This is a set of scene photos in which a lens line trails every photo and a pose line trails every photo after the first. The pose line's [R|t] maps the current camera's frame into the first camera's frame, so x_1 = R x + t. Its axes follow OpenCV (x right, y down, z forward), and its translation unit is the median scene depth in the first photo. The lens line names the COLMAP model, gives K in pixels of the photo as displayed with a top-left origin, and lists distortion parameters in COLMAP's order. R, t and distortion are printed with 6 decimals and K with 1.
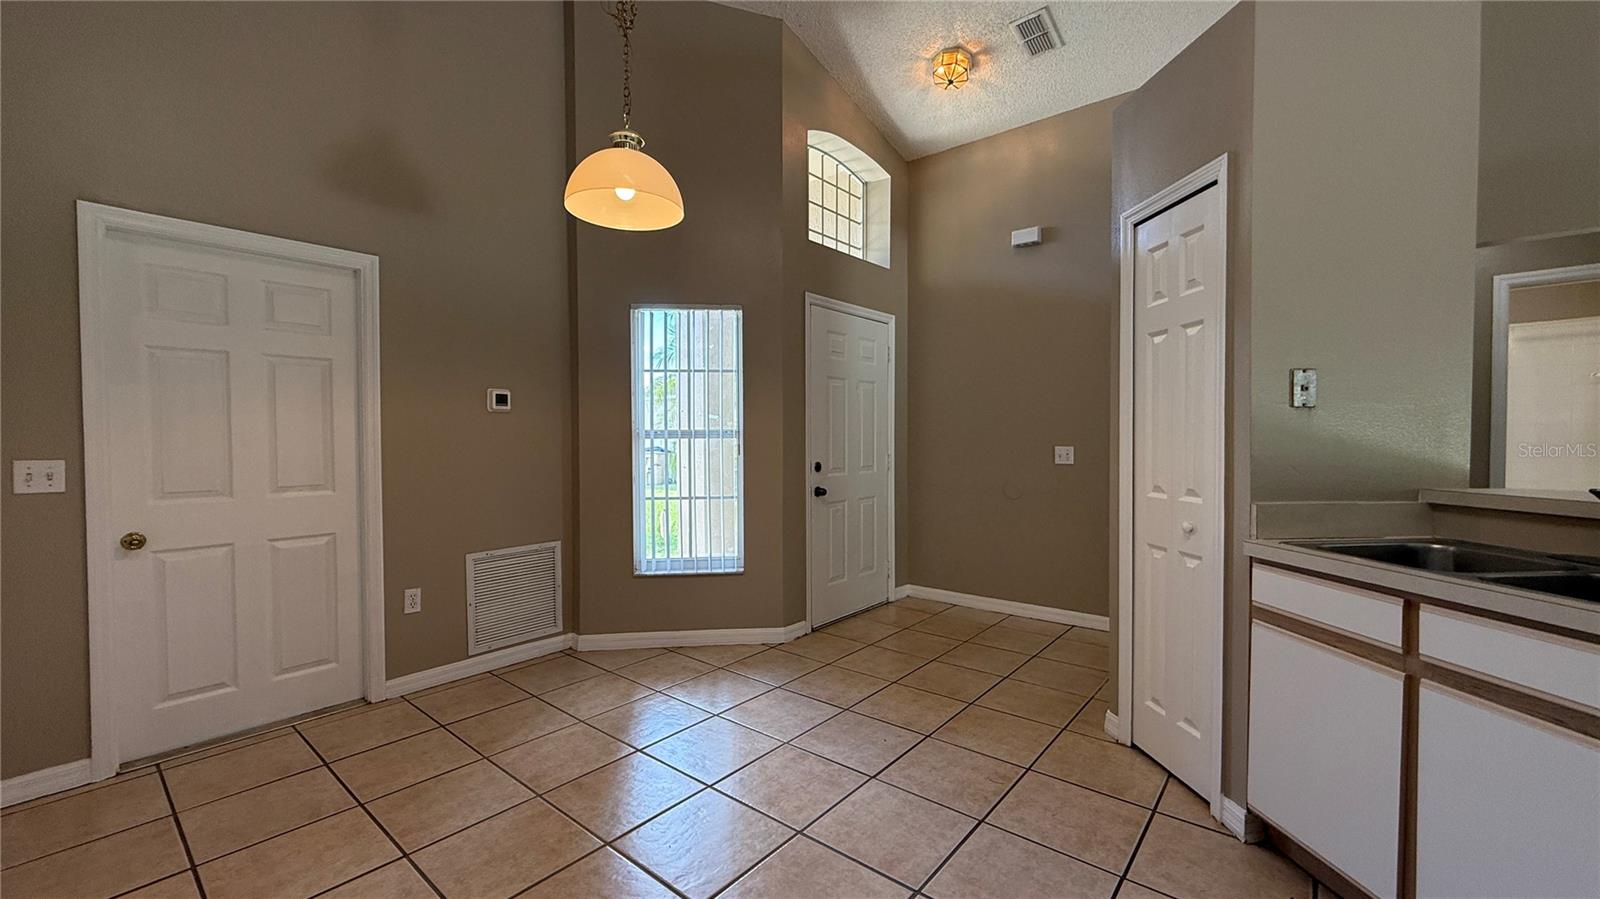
lens RADIAL K [[635.8, 0, 796.4], [0, 635.8, 448.9], [0, 0, 1]] dist [-0.000530, 0.001482]
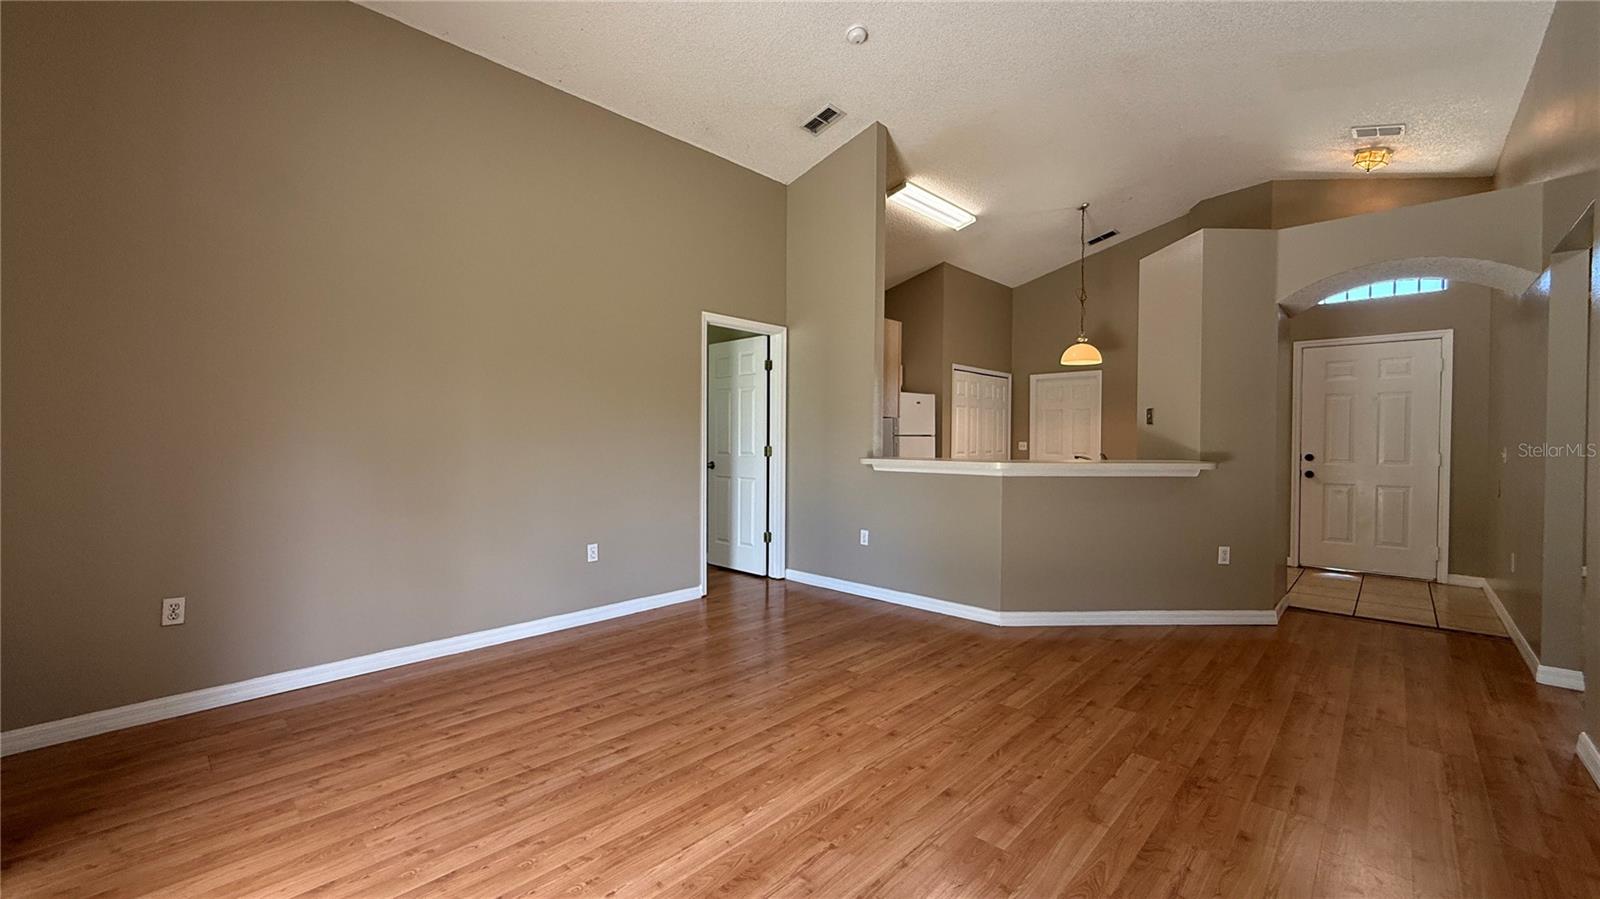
lens RADIAL K [[635.8, 0, 799.7], [0, 635.8, 449.0], [0, 0, 1]] dist [-0.000530, 0.001482]
pose [[-0.059073, 0.020565, -0.998042, 2.037220], [-0.022576, 0.999505, 0.021932, 0.004207], [0.997998, 0.023827, -0.058579, -0.115007]]
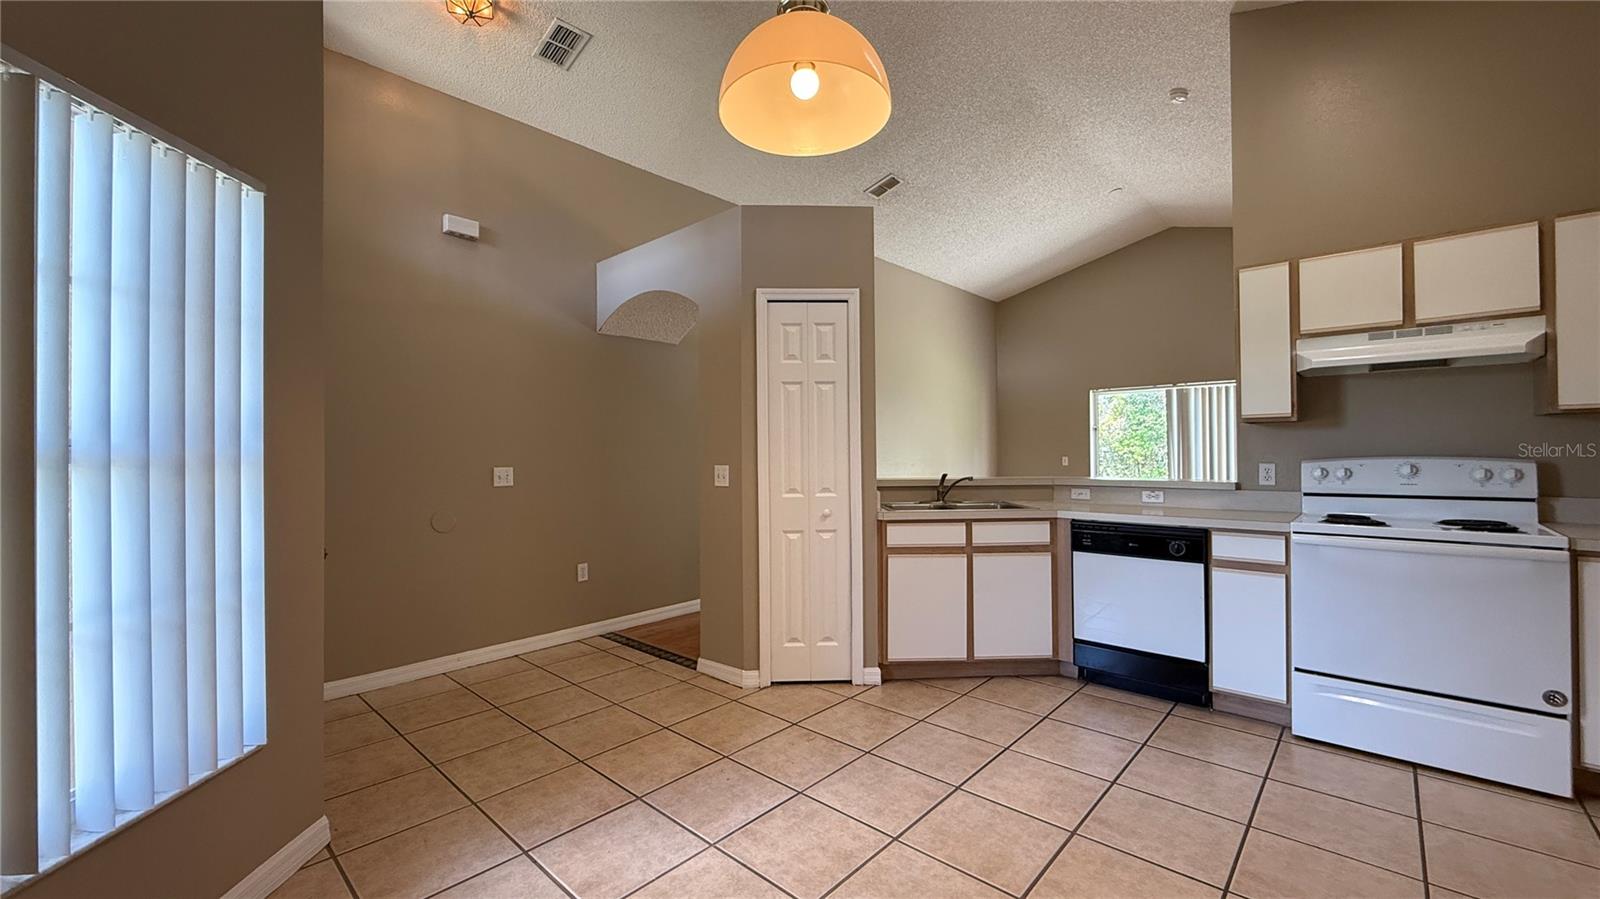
lens RADIAL K [[635.8, 0, 796.9], [0, 635.8, 449.1], [0, 0, 1]] dist [-0.000530, 0.001482]
pose [[0.048135, 0.009640, 0.998794, -0.661440], [0.026367, 0.999593, -0.010919, -0.012156], [-0.998493, 0.026861, 0.047861, 0.700905]]
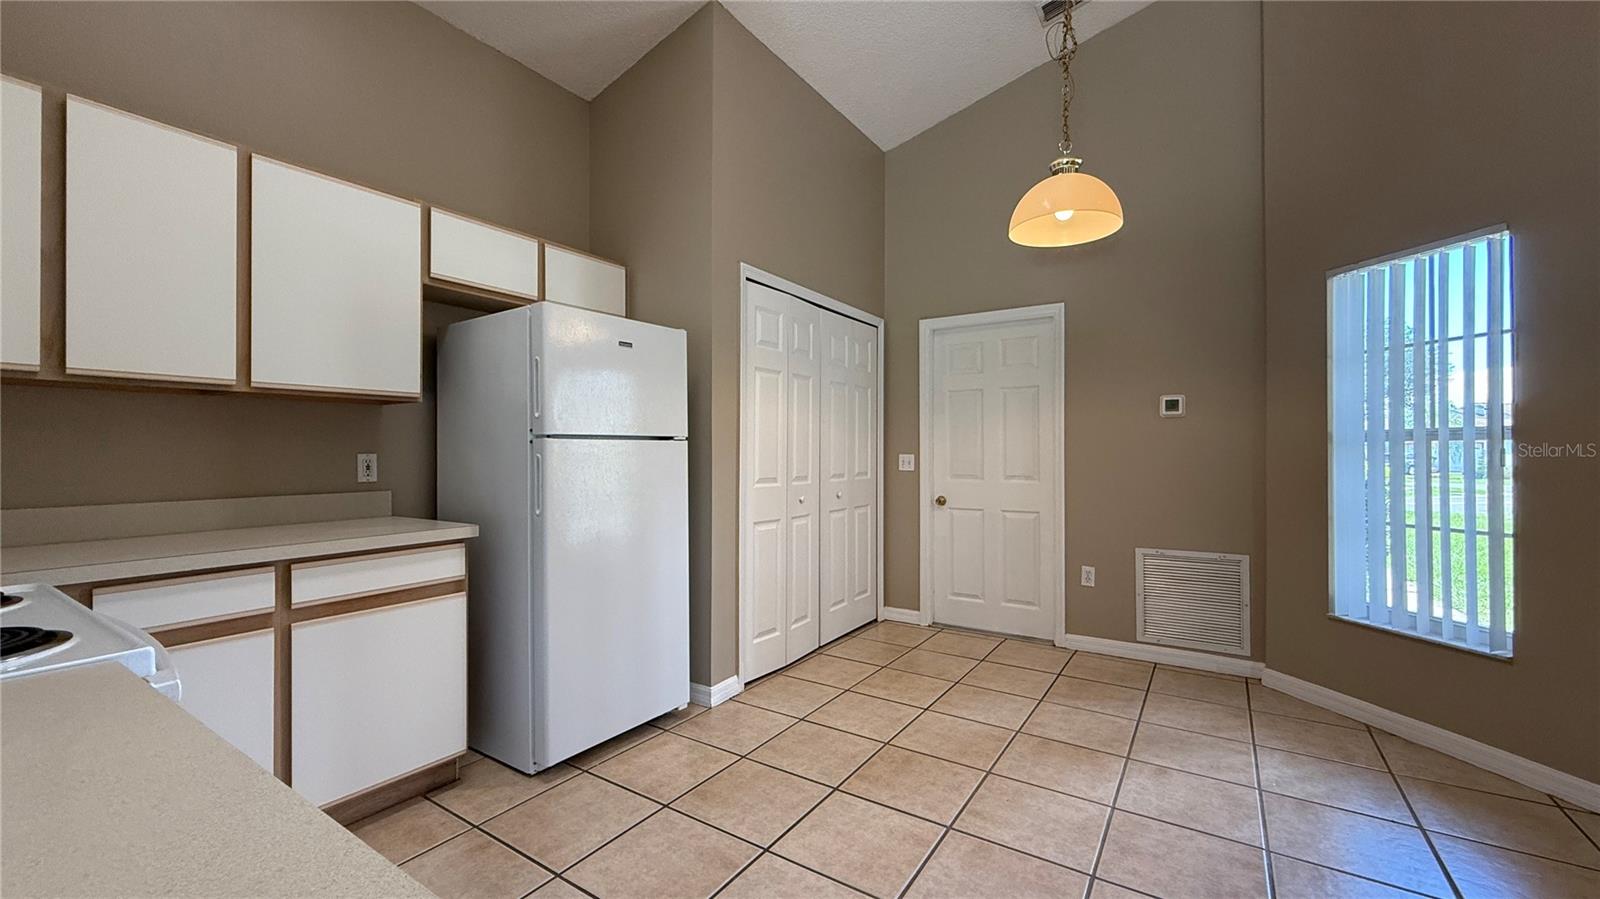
lens RADIAL K [[635.8, 0, 800.5], [0, 635.8, 447.7], [0, 0, 1]] dist [-0.000530, 0.001482]
pose [[0.117396, -0.001756, -0.993084, 0.541758], [-0.019374, 0.999804, -0.004059, 0.008105], [0.992896, 0.019716, 0.117339, 0.305937]]
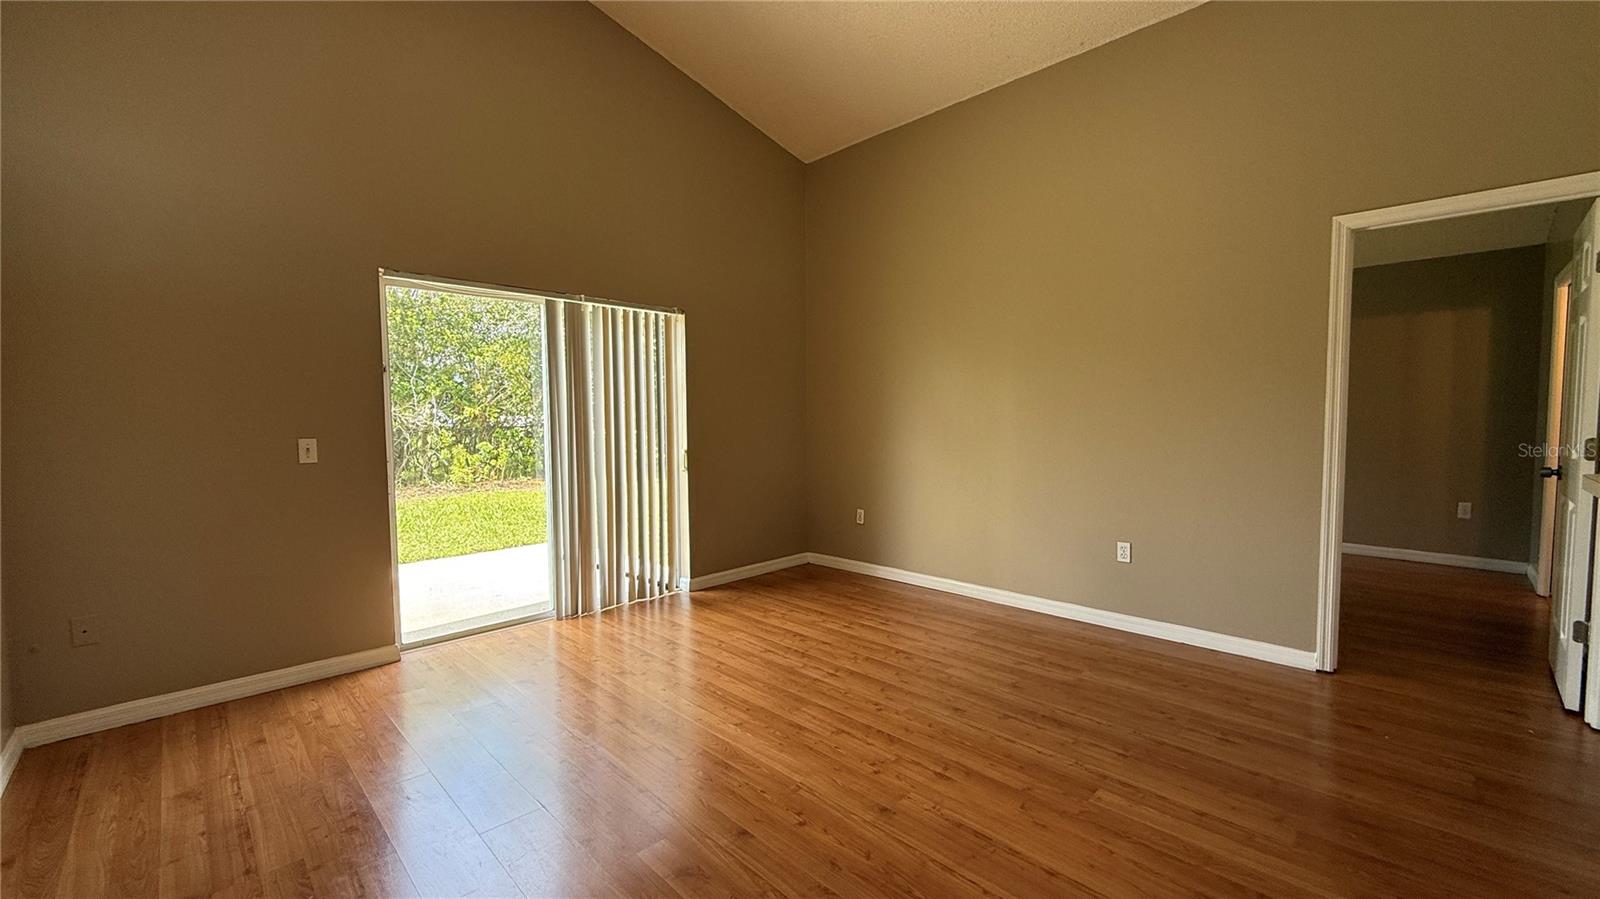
lens RADIAL K [[635.8, 0, 794.3], [0, 635.8, 448.4], [0, 0, 1]] dist [-0.000530, 0.001482]
pose [[-0.995334, 0.008393, 0.096126, 1.234257], [0.014874, 0.997649, 0.066904, -0.018528], [-0.095338, 0.068022, -0.993118, 0.590668]]
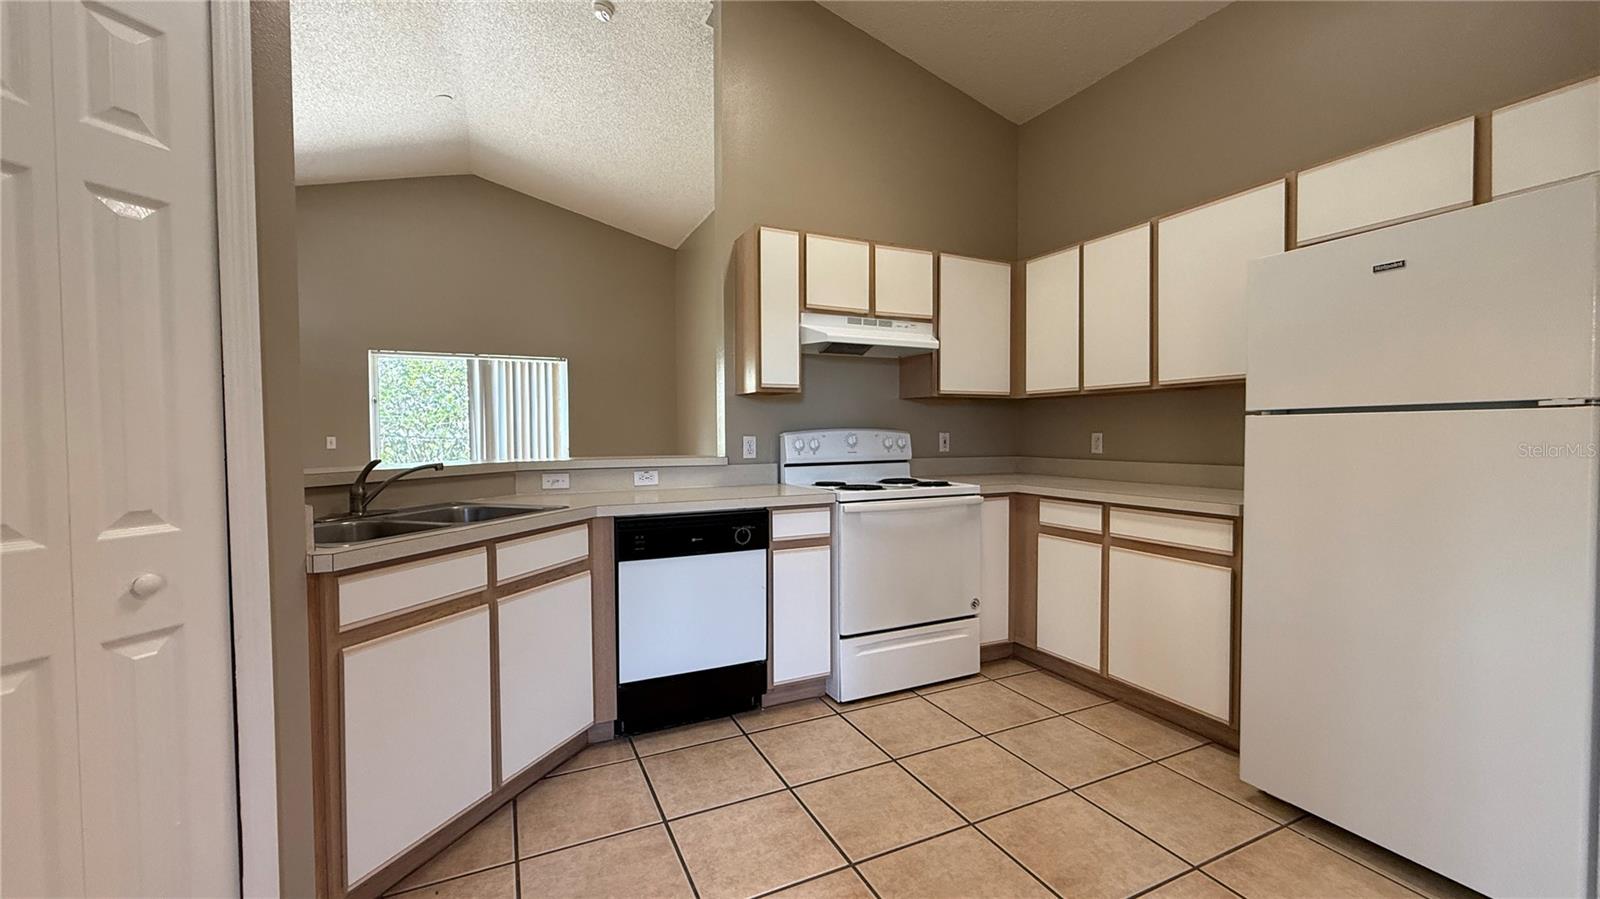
lens RADIAL K [[635.8, 0, 797.1], [0, 635.8, 449.7], [0, 0, 1]] dist [-0.000530, 0.001482]
pose [[-0.907359, -0.003116, 0.420344, -0.068249], [0.016944, 0.998889, 0.043980, -0.001466], [-0.420014, 0.047028, -0.906298, 0.879336]]
